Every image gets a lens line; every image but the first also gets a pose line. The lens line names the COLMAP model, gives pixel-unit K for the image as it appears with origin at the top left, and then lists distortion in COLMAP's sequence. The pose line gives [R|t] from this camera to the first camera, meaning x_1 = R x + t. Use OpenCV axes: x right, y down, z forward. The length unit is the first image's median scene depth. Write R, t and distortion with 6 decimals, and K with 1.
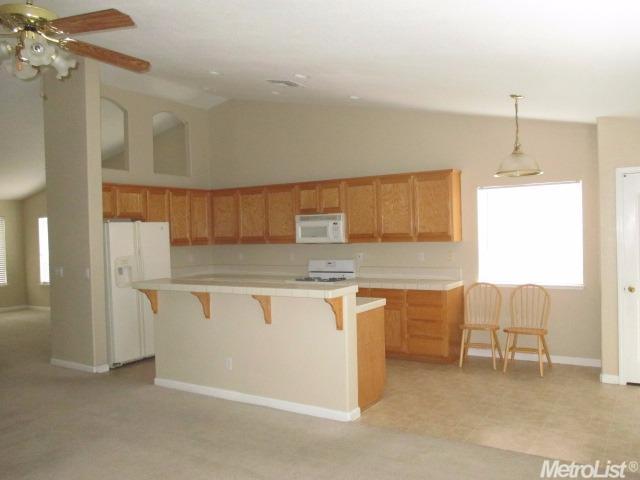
lens RADIAL K [[540.0, 0, 320.0], [0, 540.0, 240.0], [0, 0, 1]] dist [0.004159, 0.000687]
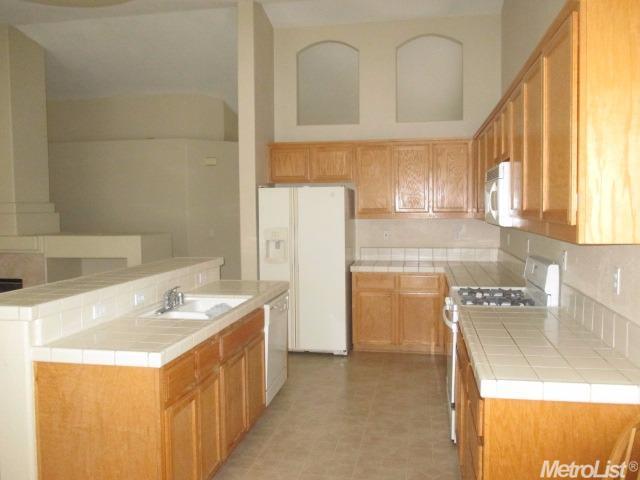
lens RADIAL K [[540.0, 0, 320.0], [0, 540.0, 240.0], [0, 0, 1]] dist [0.004159, 0.000687]
pose [[0.368210, 0.081091, -0.926199, 0.413440], [-0.016114, 0.996596, 0.080849, -0.018762], [0.929603, -0.014845, 0.368264, 0.676200]]
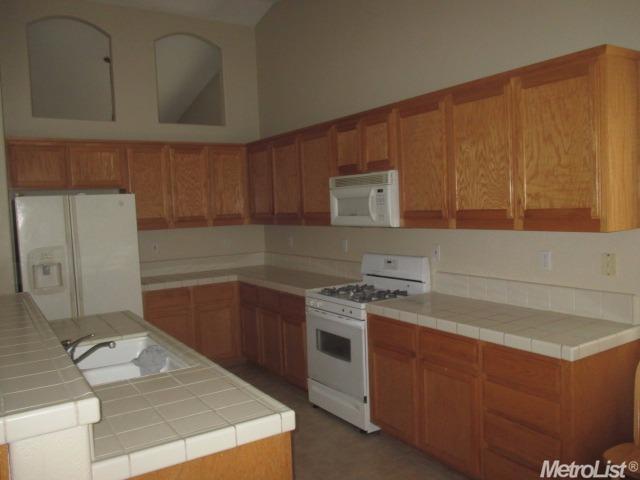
lens RADIAL K [[540.0, 0, 320.0], [0, 540.0, 240.0], [0, 0, 1]] dist [0.004159, 0.000687]
pose [[0.905867, 0.018735, -0.423147, 0.198495], [0.009068, 0.997934, 0.063598, -0.016544], [0.423465, -0.061448, 0.903826, 0.492756]]
